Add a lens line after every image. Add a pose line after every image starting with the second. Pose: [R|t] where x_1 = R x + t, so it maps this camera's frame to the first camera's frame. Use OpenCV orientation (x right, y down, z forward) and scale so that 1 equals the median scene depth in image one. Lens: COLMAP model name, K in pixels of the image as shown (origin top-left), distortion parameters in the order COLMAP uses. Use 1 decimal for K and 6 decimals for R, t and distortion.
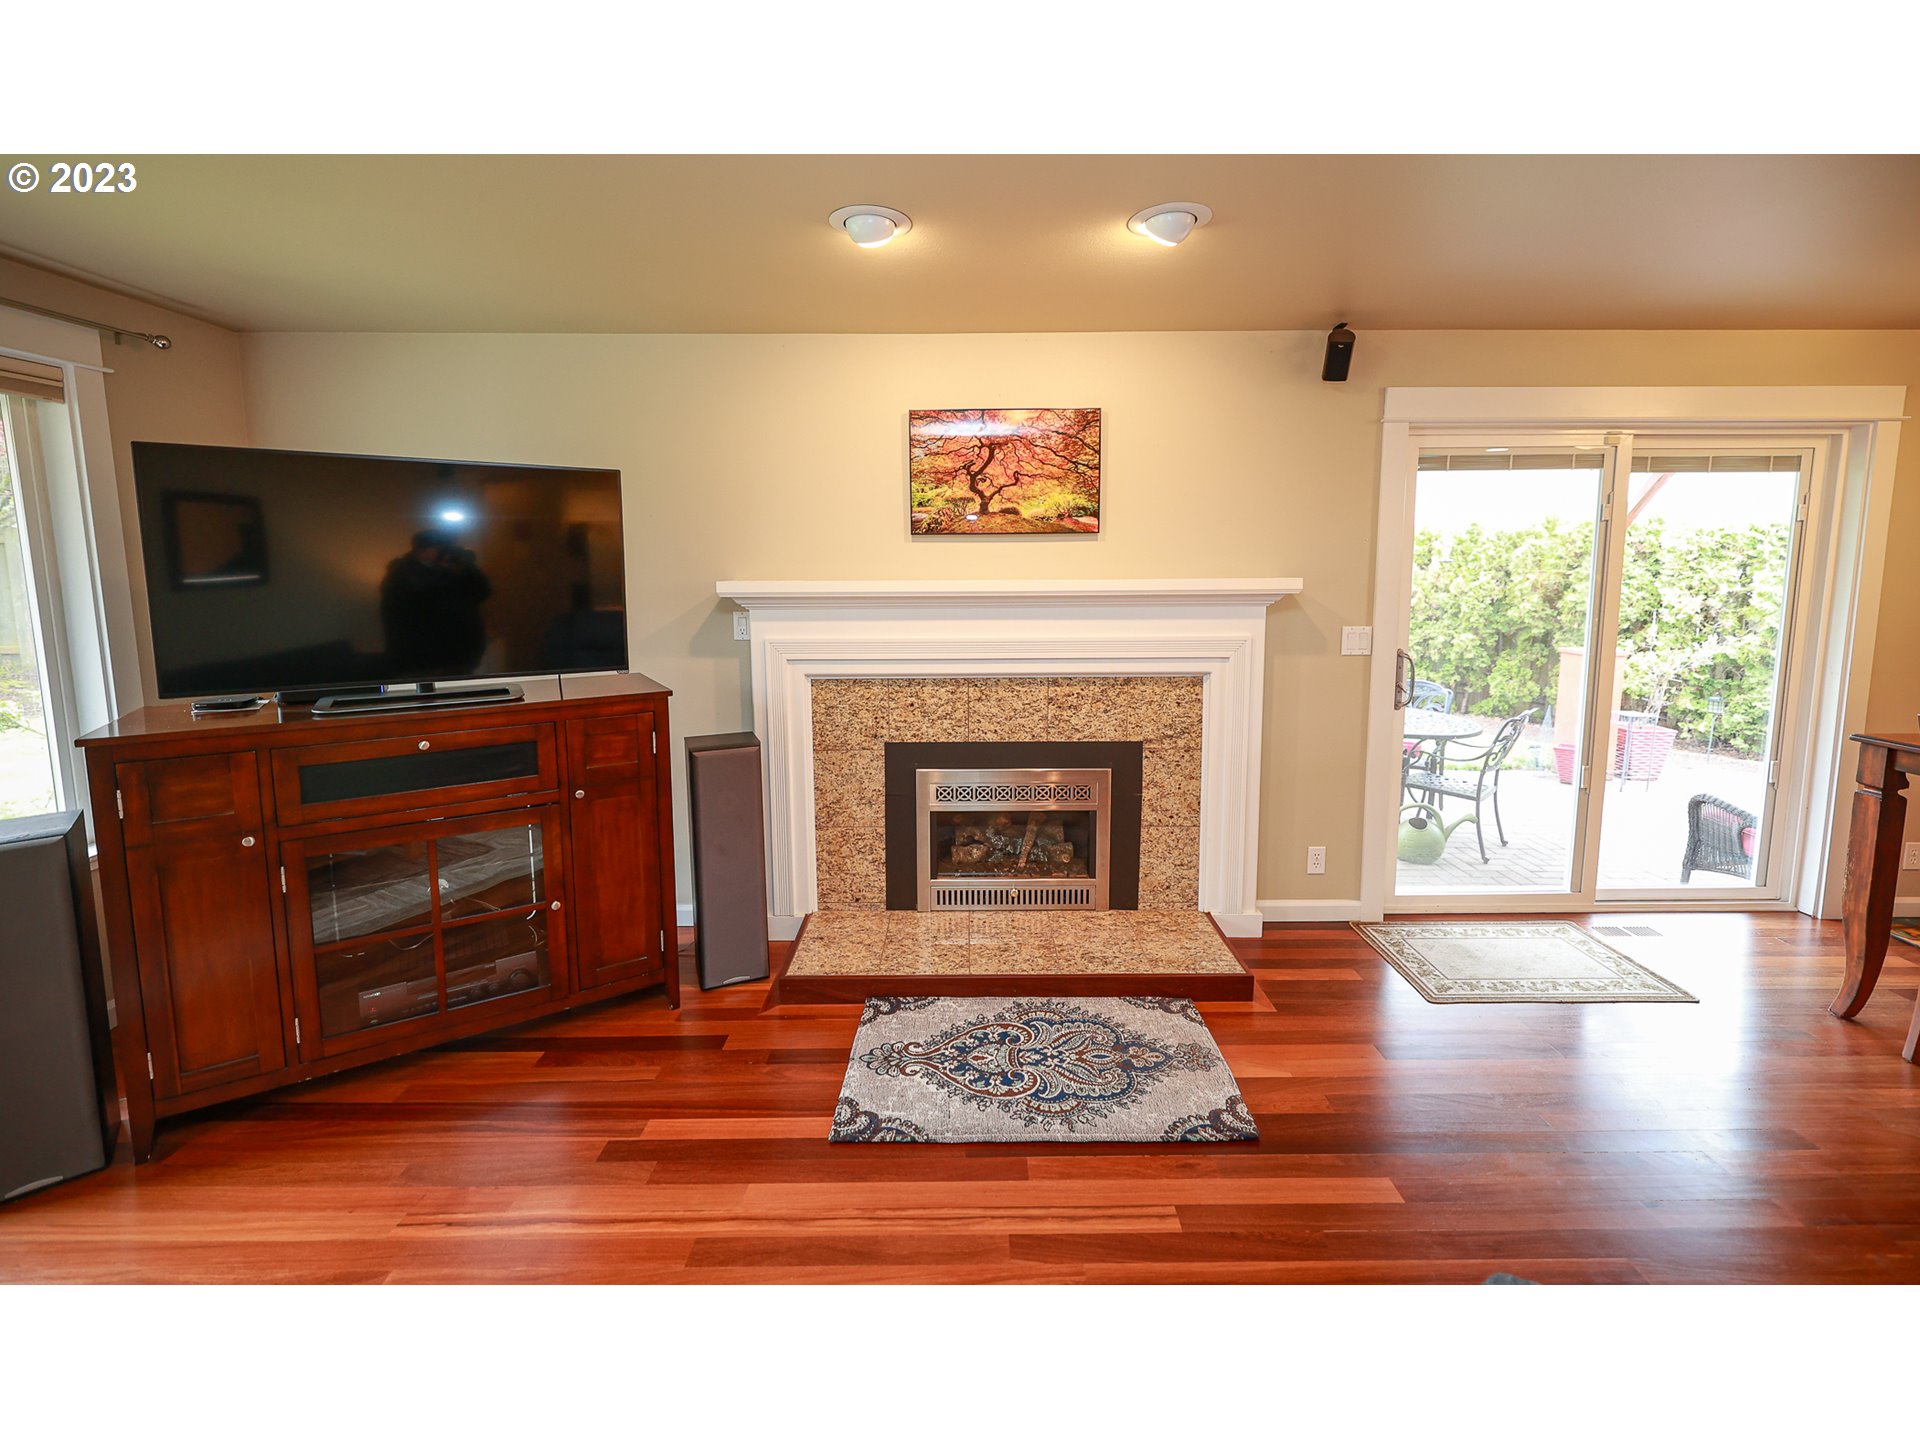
lens RADIAL K [[797.5, 0, 959.2], [0, 797.5, 653.5], [0, 0, 1]] dist [0.001122, 0.000085]
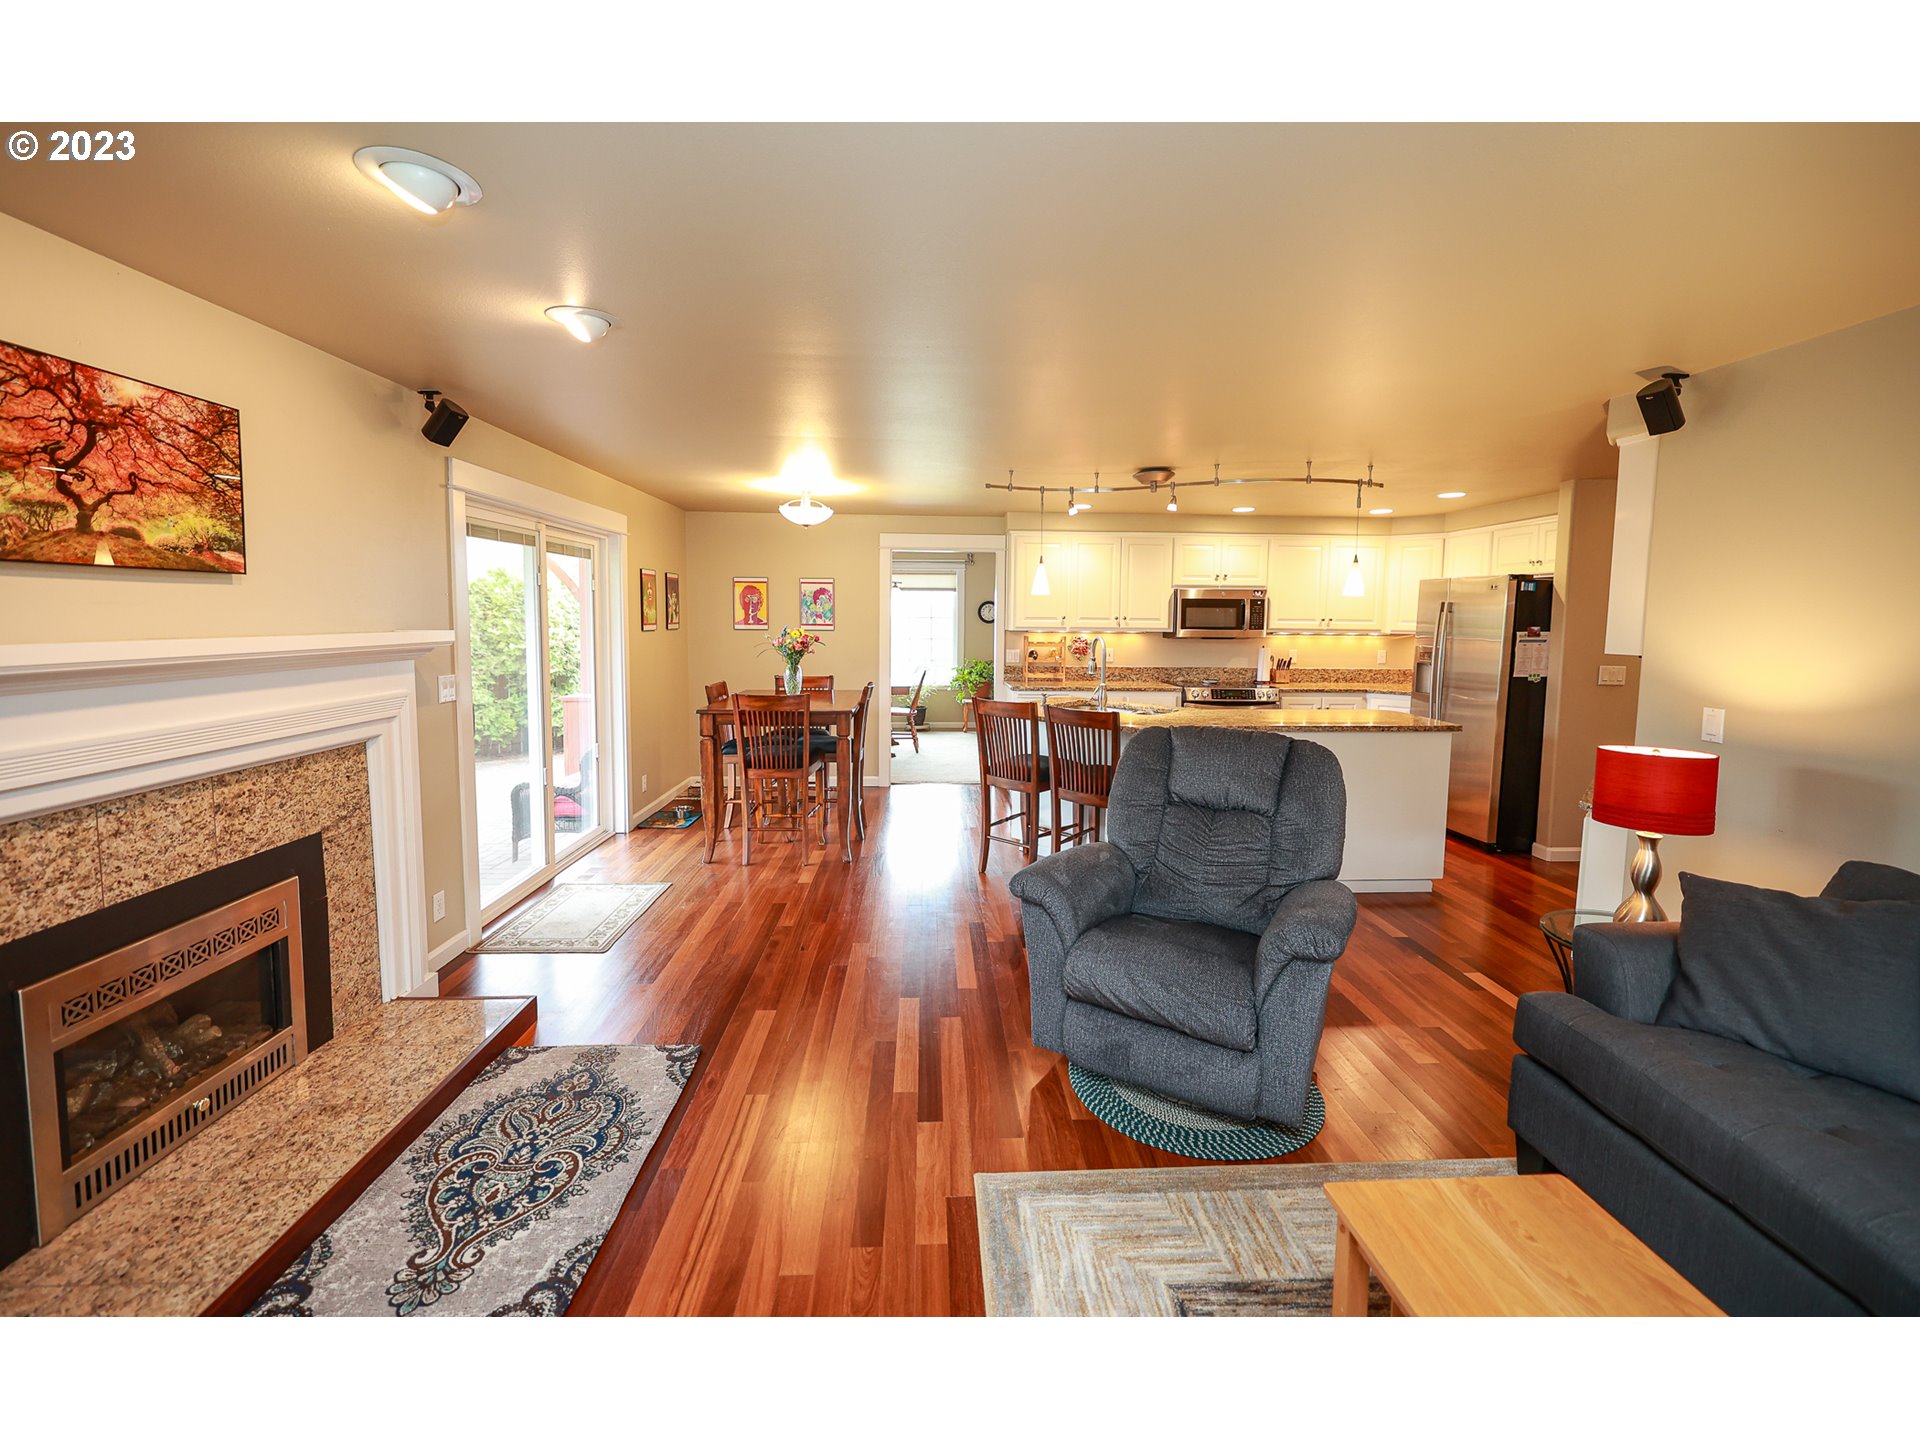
lens RADIAL K [[812.2, 0, 960.2], [0, 812.2, 689.9], [0, 0, 1]] dist [0.000876, 0.000017]
pose [[-0.043224, -0.085982, 0.995359, -0.630508], [0.102004, 0.990704, 0.090009, -0.043354], [-0.993845, 0.105421, -0.034051, 0.366965]]
